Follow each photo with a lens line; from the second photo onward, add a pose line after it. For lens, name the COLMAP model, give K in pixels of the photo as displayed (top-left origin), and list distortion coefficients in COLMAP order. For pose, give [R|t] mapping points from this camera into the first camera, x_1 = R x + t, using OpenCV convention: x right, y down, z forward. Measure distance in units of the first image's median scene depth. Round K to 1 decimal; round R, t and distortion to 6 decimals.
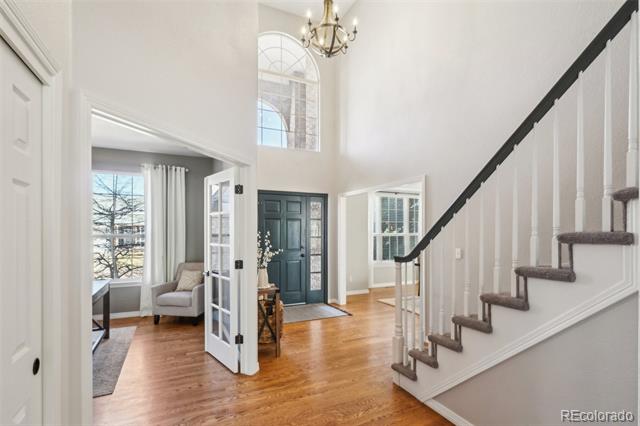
lens RADIAL K [[296.1, 0, 320.3], [0, 296.1, 230.7], [0, 0, 1]] dist [0.000496, 0.000167]
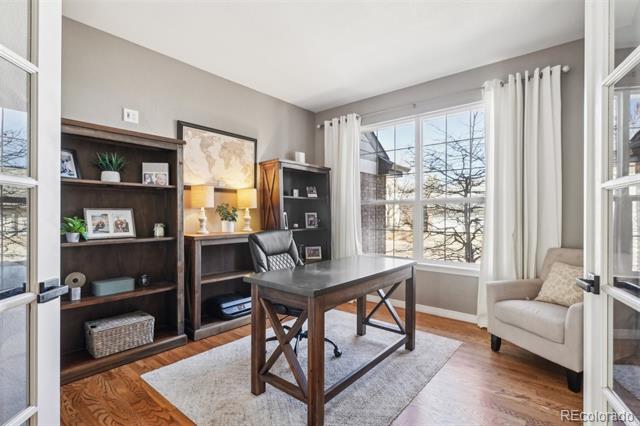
lens RADIAL K [[306.4, 0, 317.6], [0, 306.4, 212.0], [0, 0, 1]] dist [0.000820, 0.000301]
pose [[0.401229, -0.001229, -0.915977, -0.147419], [-0.007361, 0.999962, -0.004566, 0.053930], [0.915948, 0.008575, 0.401205, 0.428962]]
